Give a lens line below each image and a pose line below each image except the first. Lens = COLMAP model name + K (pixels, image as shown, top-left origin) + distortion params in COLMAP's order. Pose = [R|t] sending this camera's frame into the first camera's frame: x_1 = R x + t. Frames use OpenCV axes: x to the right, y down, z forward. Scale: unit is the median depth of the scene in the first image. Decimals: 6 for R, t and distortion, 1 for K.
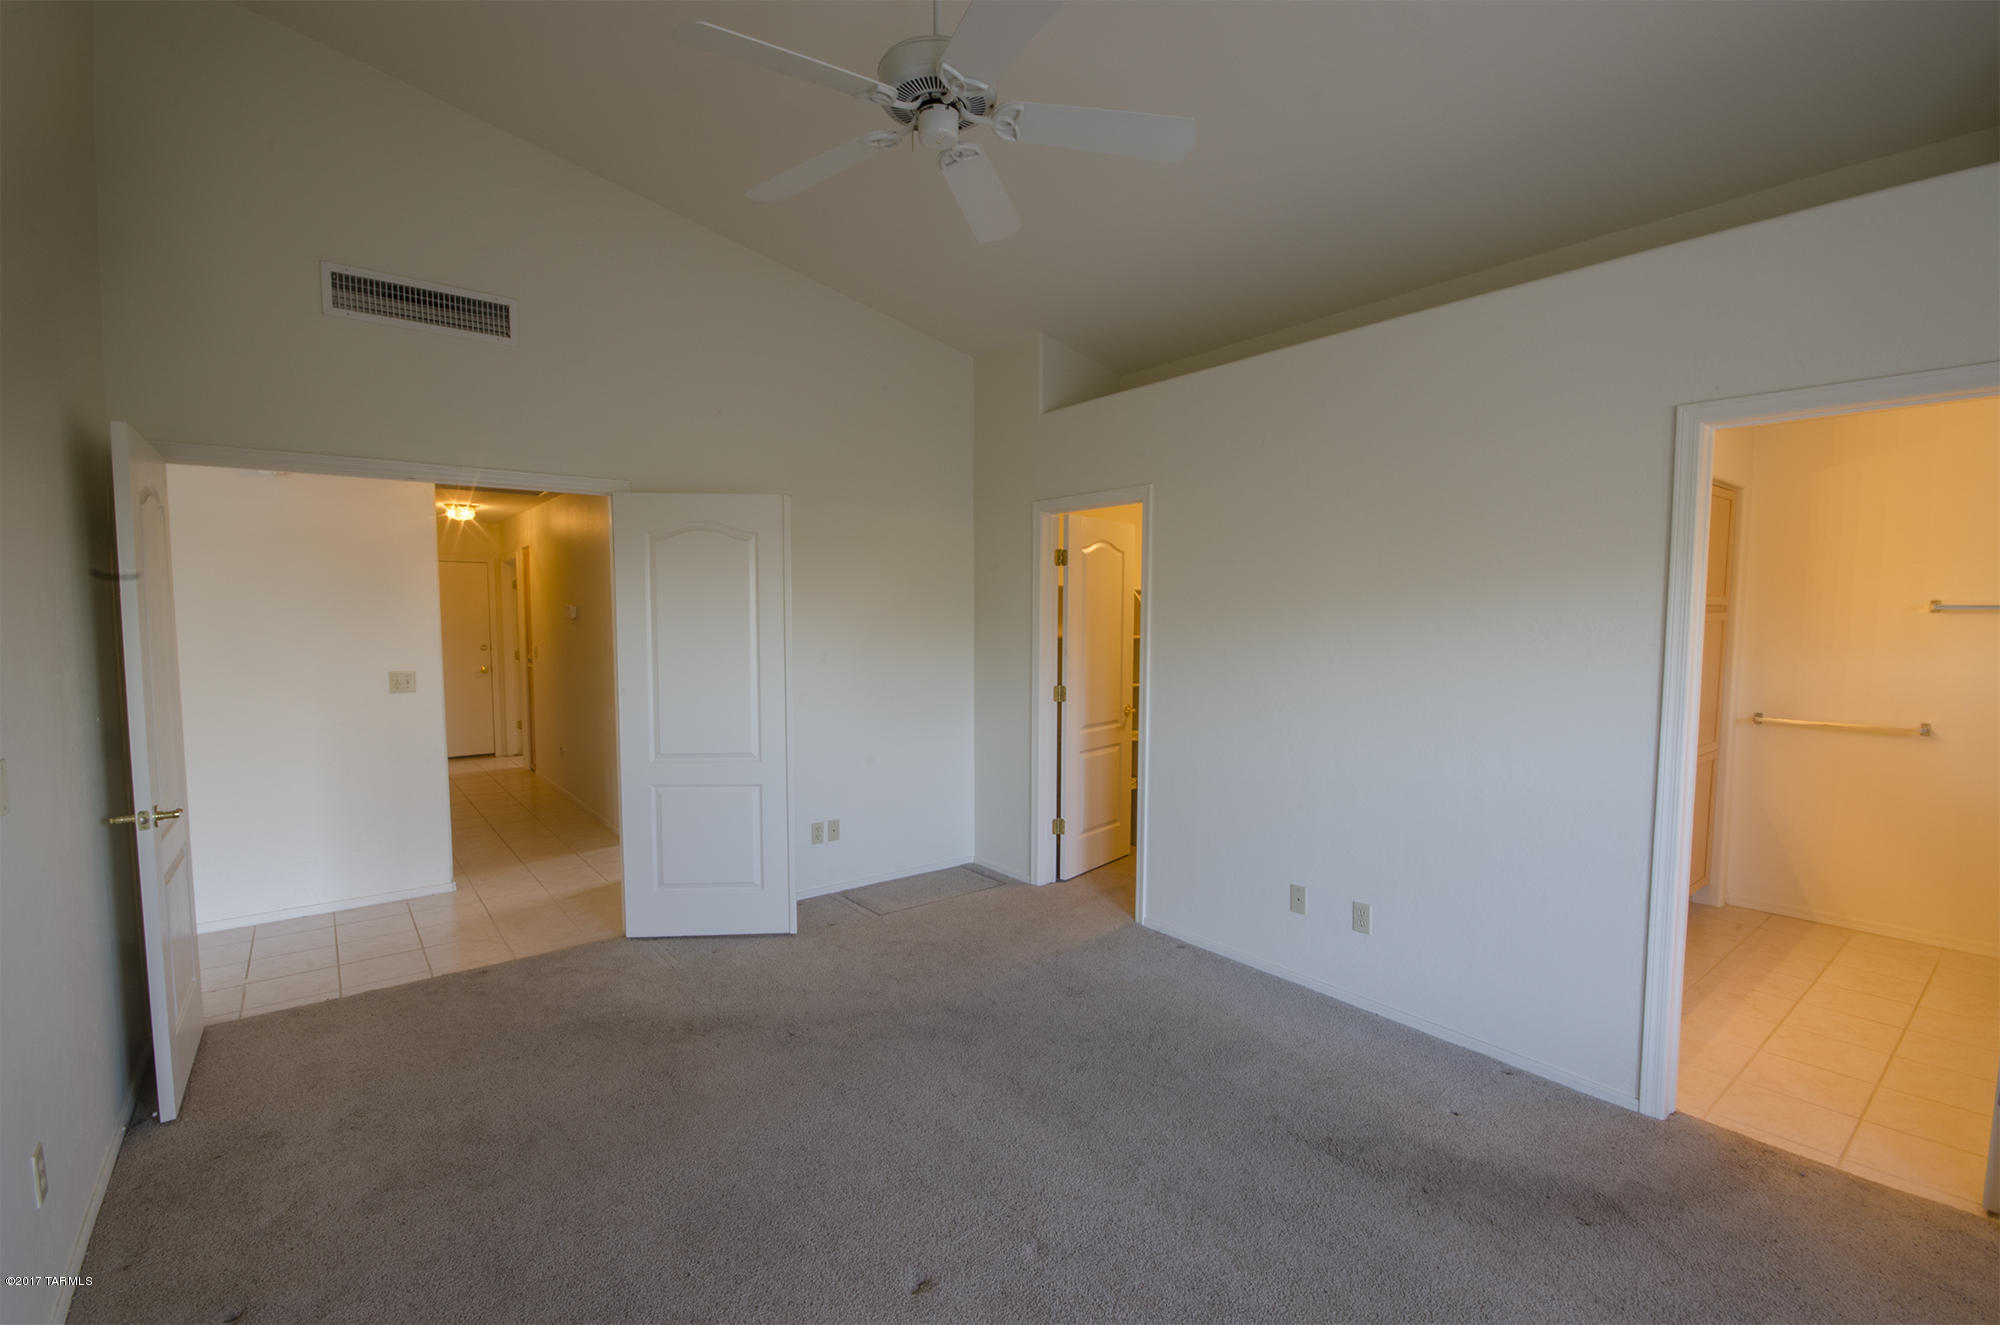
lens RADIAL K [[871.6, 0, 1007.4], [0, 871.6, 680.9], [0, 0, 1]] dist [-0.004689, -0.001491]
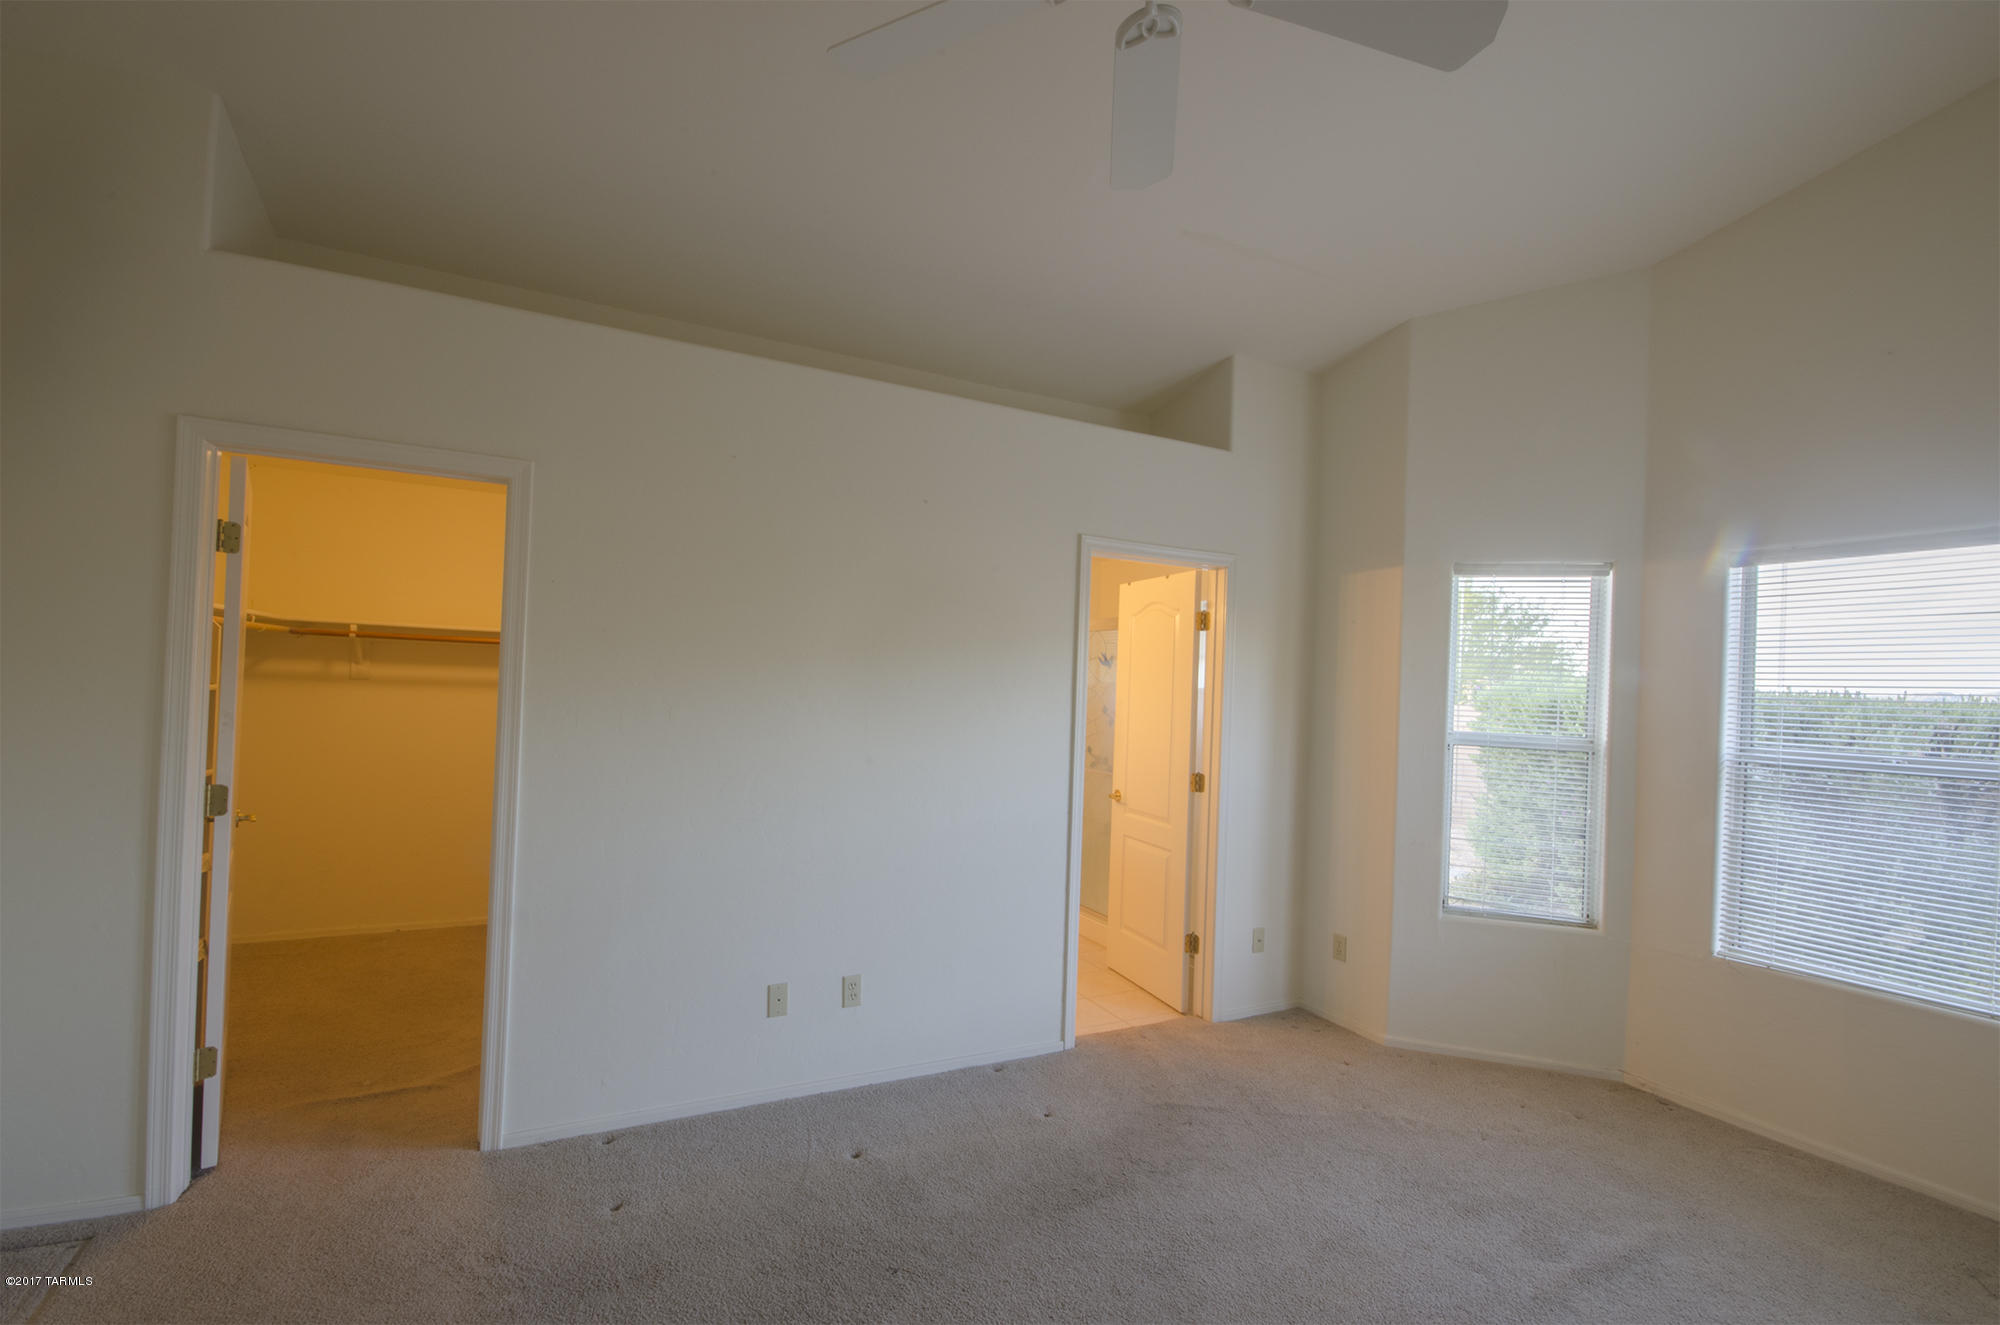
lens RADIAL K [[871.6, 0, 984.4], [0, 871.6, 677.1], [0, 0, 1]] dist [-0.004689, -0.001491]
pose [[0.207514, 0.013846, 0.978134, -0.715618], [0.036357, 0.999100, -0.021856, -0.062617], [-0.977556, 0.040098, 0.206824, 0.938796]]
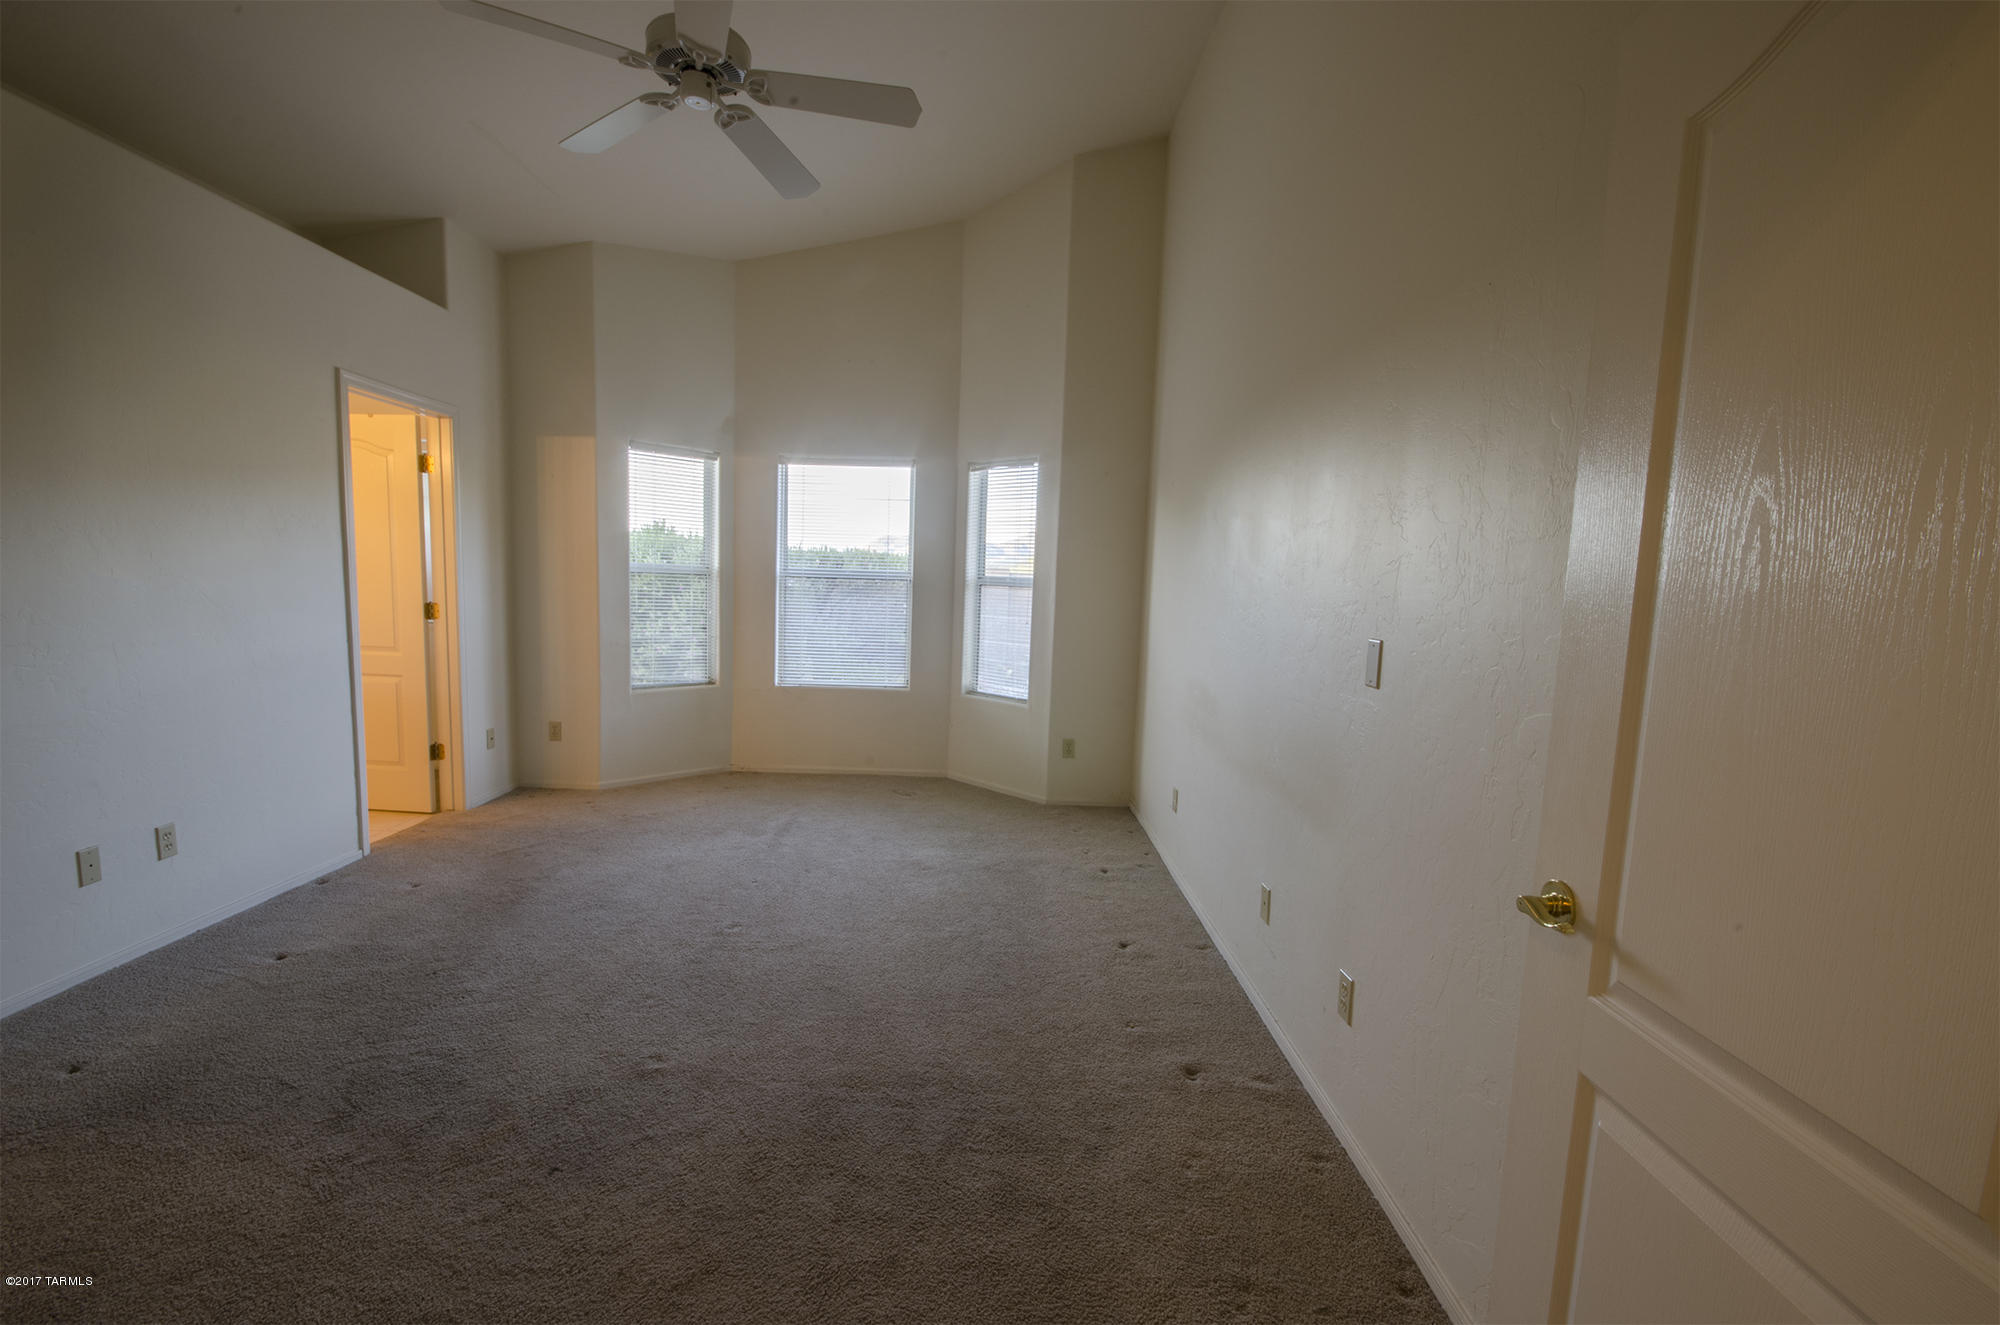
lens RADIAL K [[871.6, 0, 1004.6], [0, 871.6, 667.7], [0, 0, 1]] dist [-0.004689, -0.001491]
pose [[-0.795944, -0.092139, 0.598317, -1.121848], [0.007104, 0.986860, 0.161424, -0.053225], [-0.605328, 0.132735, -0.784831, 1.665991]]
